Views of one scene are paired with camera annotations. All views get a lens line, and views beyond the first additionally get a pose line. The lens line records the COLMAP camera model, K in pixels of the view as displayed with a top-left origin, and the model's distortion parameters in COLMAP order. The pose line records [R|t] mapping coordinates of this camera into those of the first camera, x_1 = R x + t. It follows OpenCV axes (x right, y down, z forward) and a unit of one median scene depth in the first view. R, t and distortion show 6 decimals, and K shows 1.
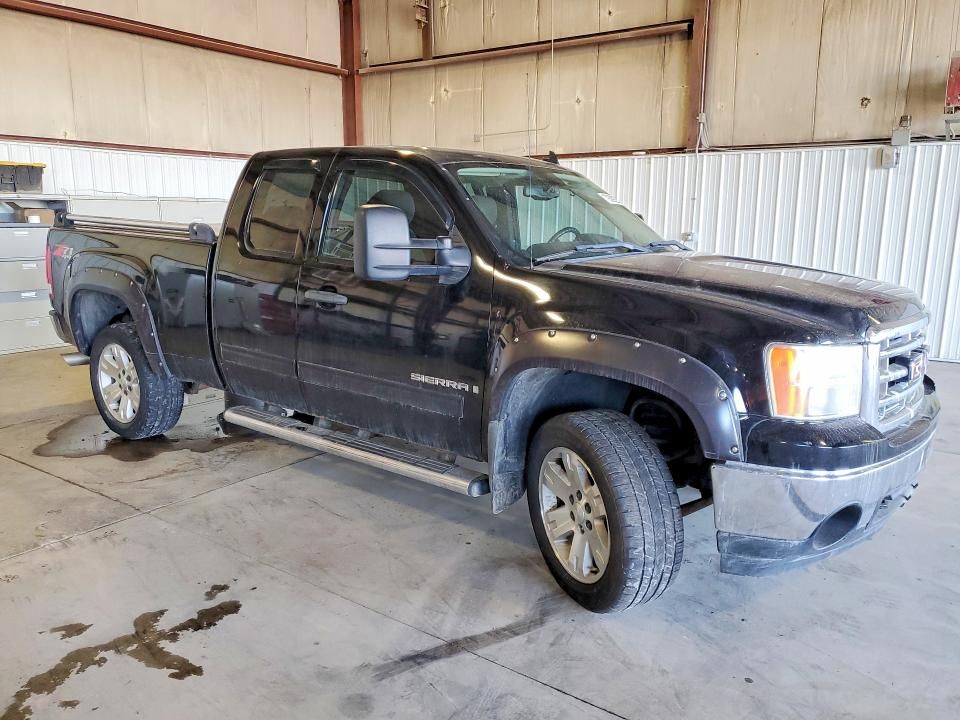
lens RADIAL K [[735.0, 0, 479.6], [0, 735.0, 358.9], [0, 0, 1]] dist [0.013938, -0.010677]
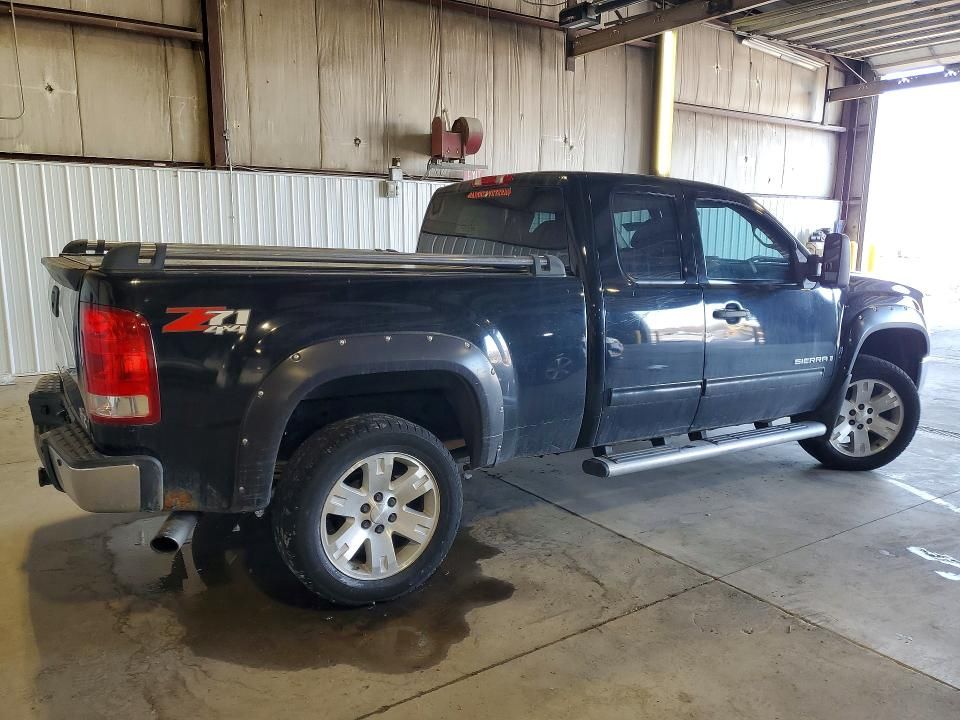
lens RADIAL K [[735.0, 0, 473.5], [0, 735.0, 359.9], [0, 0, 1]] dist [0.013938, -0.010677]
pose [[0.367143, -0.162835, 0.915801, -0.536425], [0.176961, 0.978804, 0.103094, -0.077646], [-0.913176, 0.124210, 0.388176, 0.359307]]
